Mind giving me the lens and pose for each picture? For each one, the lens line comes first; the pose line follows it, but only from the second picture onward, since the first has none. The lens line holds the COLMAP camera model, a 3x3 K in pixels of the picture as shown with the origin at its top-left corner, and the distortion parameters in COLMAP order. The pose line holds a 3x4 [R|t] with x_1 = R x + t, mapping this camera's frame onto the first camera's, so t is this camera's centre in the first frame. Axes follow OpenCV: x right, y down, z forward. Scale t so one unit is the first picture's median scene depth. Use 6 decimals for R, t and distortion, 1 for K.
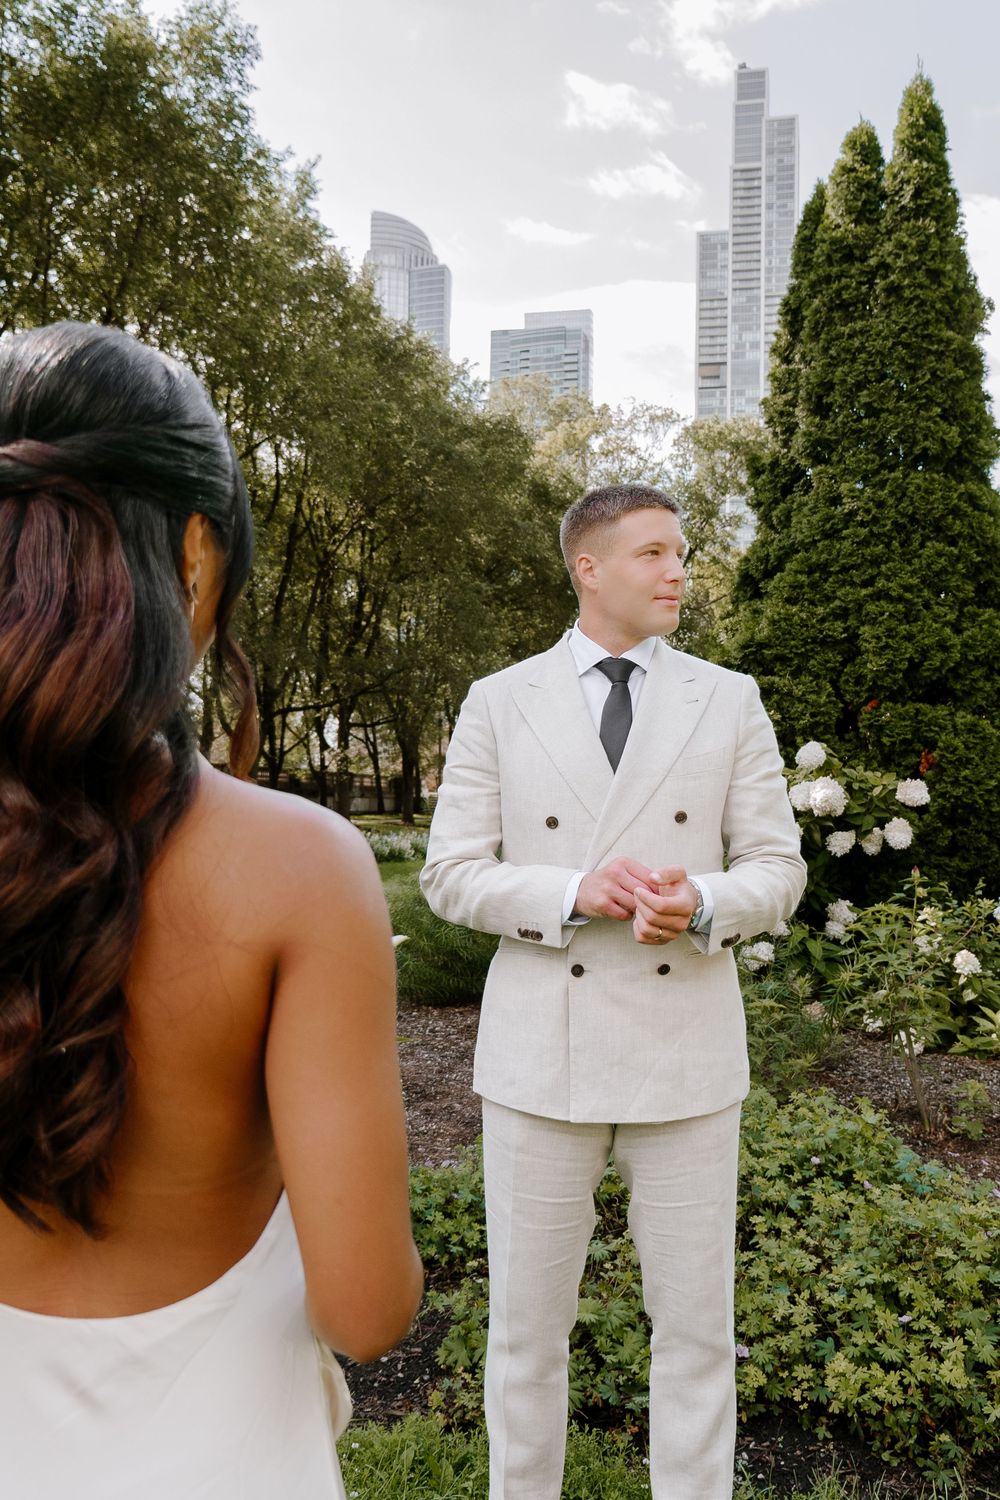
lens RADIAL K [[1368.4, 0, 489.9], [0, 1368.4, 759.8], [0, 0, 1]] dist [0.003134, -0.039556]
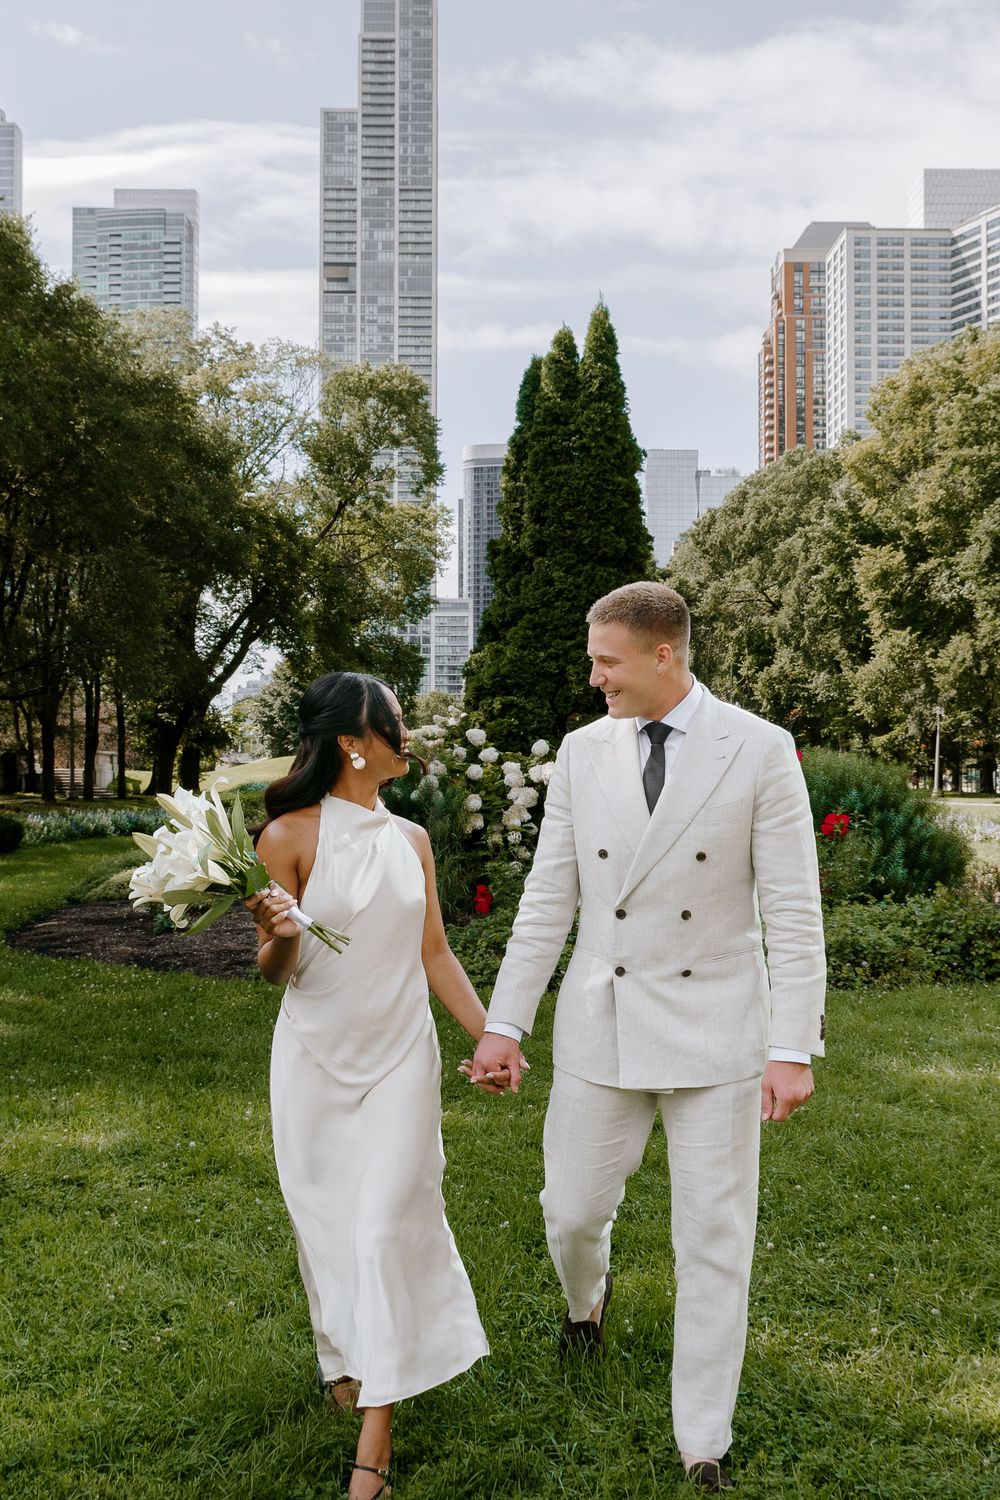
lens RADIAL K [[1629.2, 0, 502.8], [0, 1629.2, 812.2], [0, 0, 1]] dist [-0.035937, 0.000000]
pose [[0.965797, -0.020518, 0.258488, -0.038223], [0.006887, 0.998543, 0.053528, -0.003897], [-0.259209, -0.049917, 0.964530, -0.105723]]
